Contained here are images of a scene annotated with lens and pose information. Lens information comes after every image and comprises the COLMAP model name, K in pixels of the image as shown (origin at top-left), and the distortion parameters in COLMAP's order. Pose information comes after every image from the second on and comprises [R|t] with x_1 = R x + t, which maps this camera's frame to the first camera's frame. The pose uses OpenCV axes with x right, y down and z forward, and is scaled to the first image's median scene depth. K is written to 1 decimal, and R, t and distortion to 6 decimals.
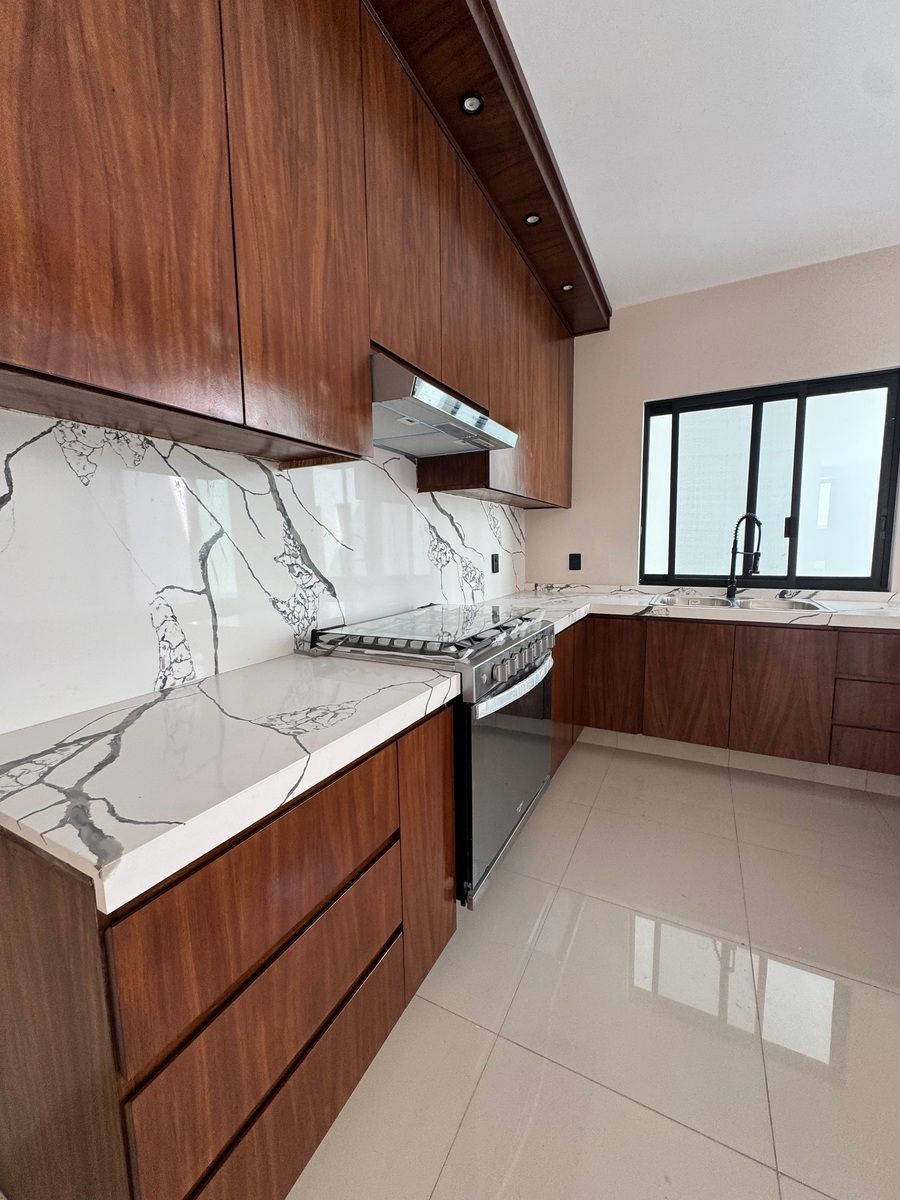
lens RADIAL K [[476.6, 0, 452.3], [0, 476.6, 601.1], [0, 0, 1]] dist [-0.001585, 0.000085]
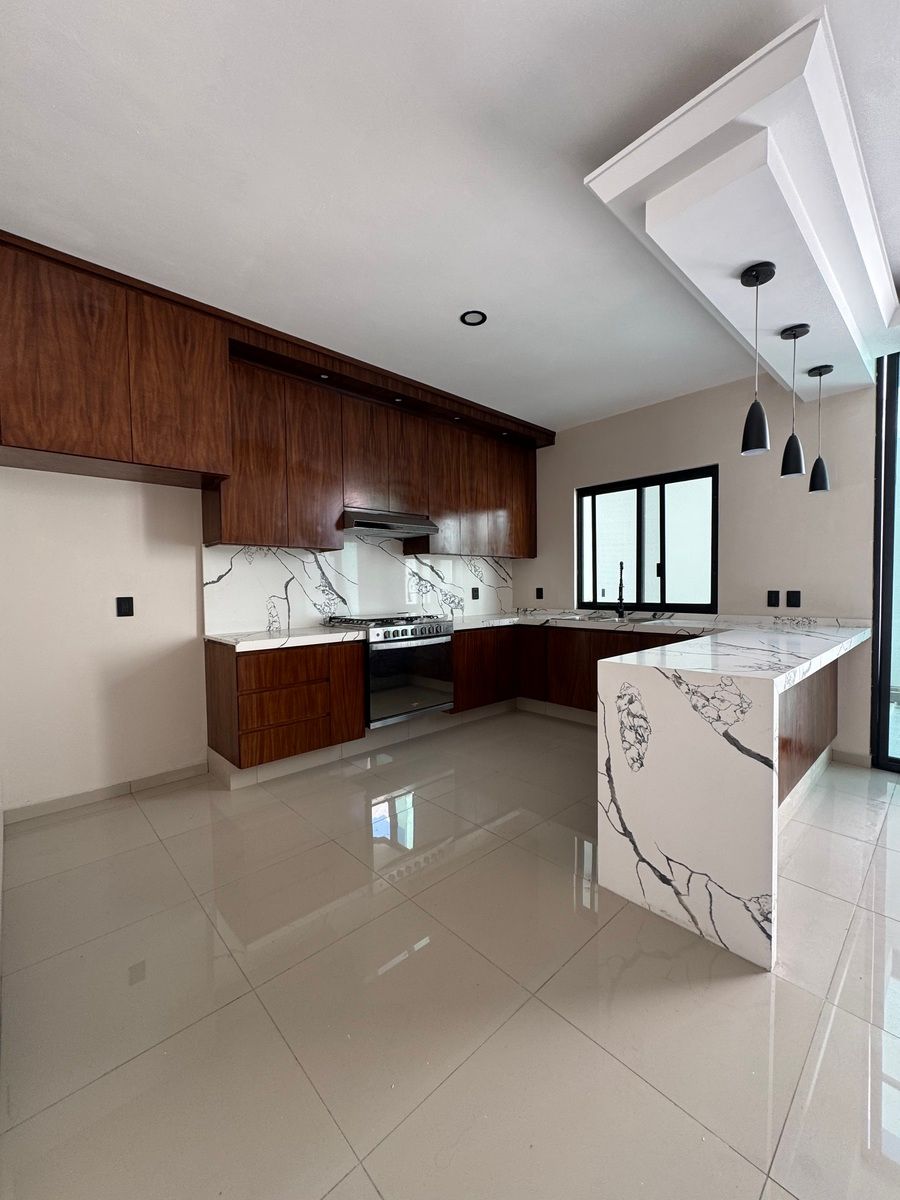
lens RADIAL K [[476.6, 0, 452.3], [0, 476.6, 601.1], [0, 0, 1]] dist [-0.001585, 0.000085]
pose [[0.942008, 0.012322, -0.335364, 0.763090], [-0.038761, 0.996633, -0.072256, 0.090848], [0.333344, 0.081065, 0.939314, -0.743895]]
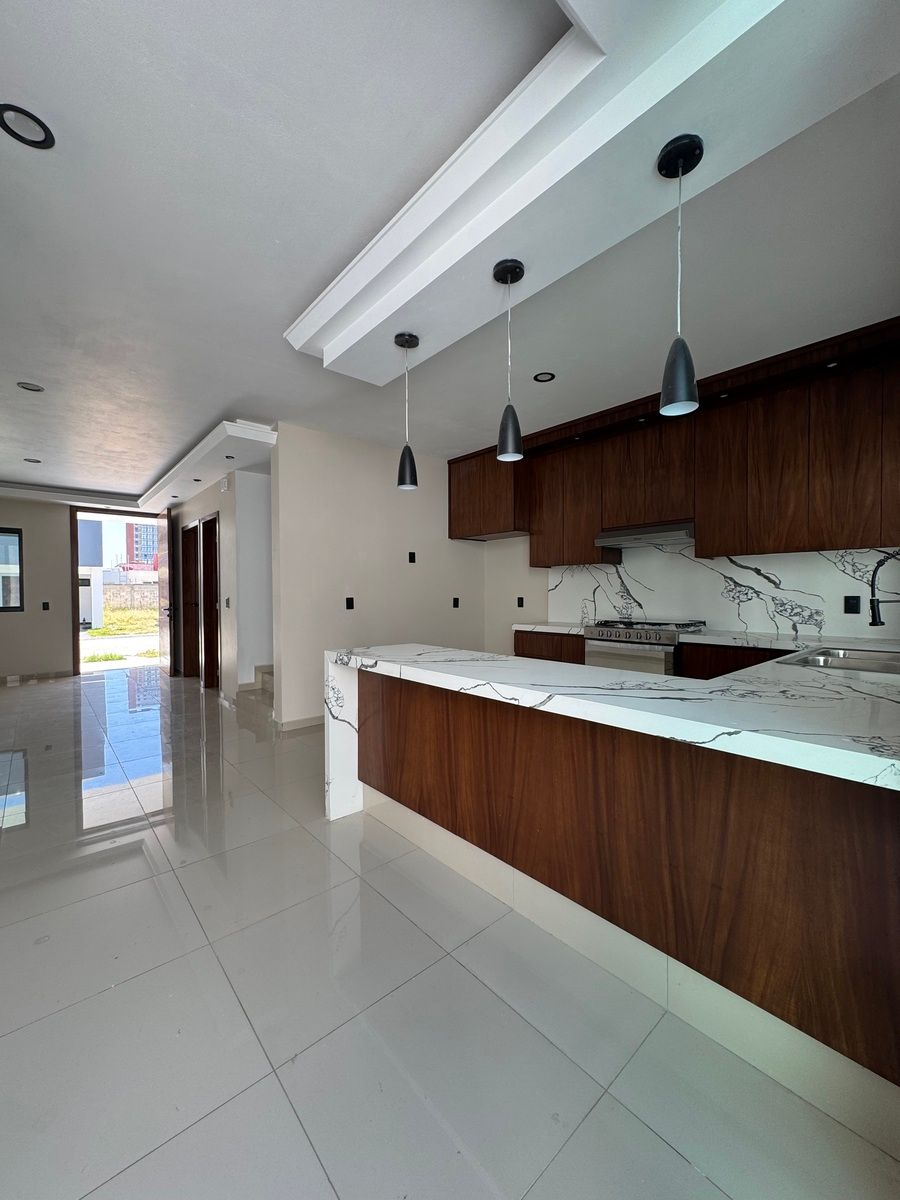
lens RADIAL K [[476.6, 0, 452.3], [0, 476.6, 601.1], [0, 0, 1]] dist [-0.001585, 0.000085]
pose [[-0.363713, 0.031933, -0.930964, 1.949454], [-0.097491, 0.992619, 0.072136, -0.104848], [0.926395, 0.116997, -0.357915, 0.742502]]
